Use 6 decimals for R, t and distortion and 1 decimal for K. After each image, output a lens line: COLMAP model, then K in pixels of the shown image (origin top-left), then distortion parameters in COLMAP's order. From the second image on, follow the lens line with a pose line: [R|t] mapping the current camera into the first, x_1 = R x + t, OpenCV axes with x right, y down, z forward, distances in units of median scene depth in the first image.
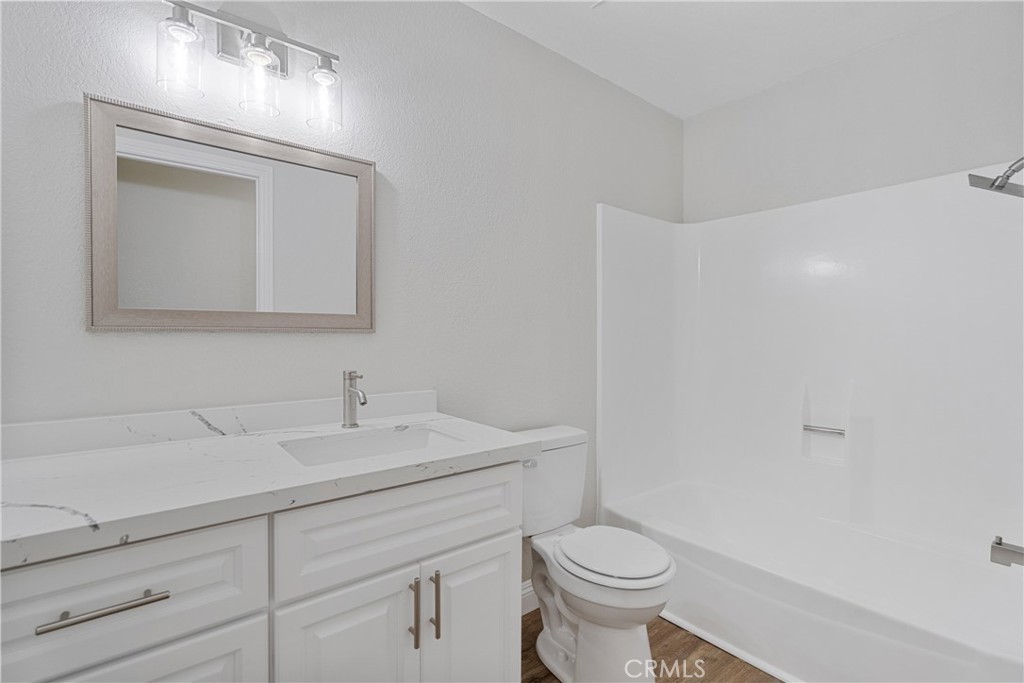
lens RADIAL K [[470.6, 0, 508.5], [0, 470.6, 343.5], [0, 0, 1]] dist [-0.005387, 0.002472]
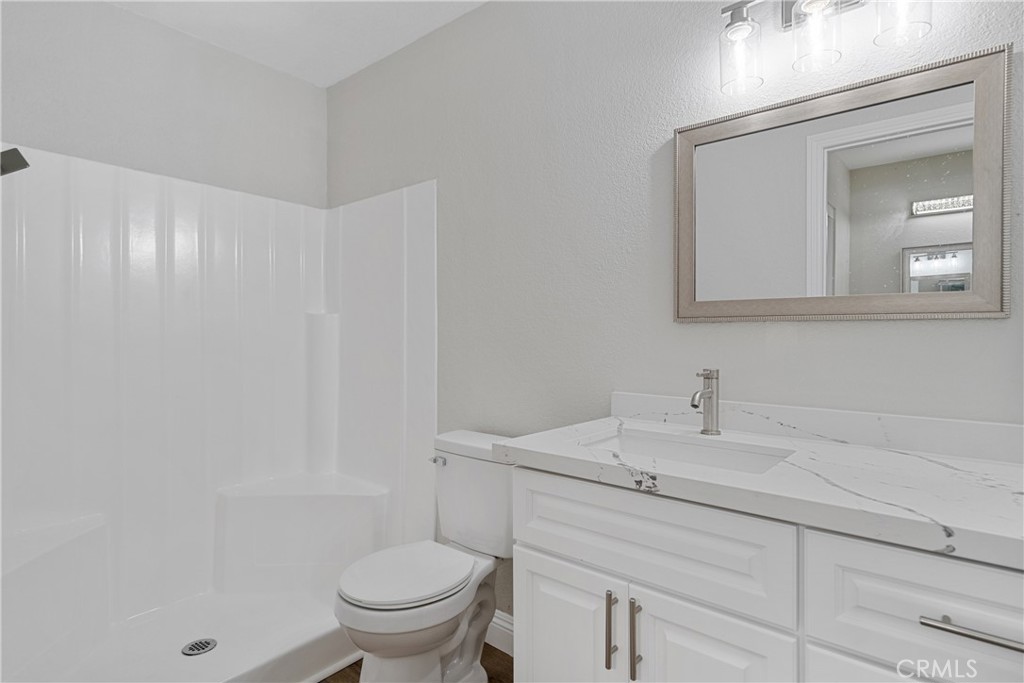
lens RADIAL K [[521.7, 0, 508.1], [0, 521.7, 333.6], [0, 0, 1]] dist [0.001246, 0.002203]
pose [[0.206431, 0.009866, -0.978411, 0.354910], [-0.006936, 0.999939, 0.008620, -0.003437], [0.978437, 0.005007, 0.206487, 0.282118]]
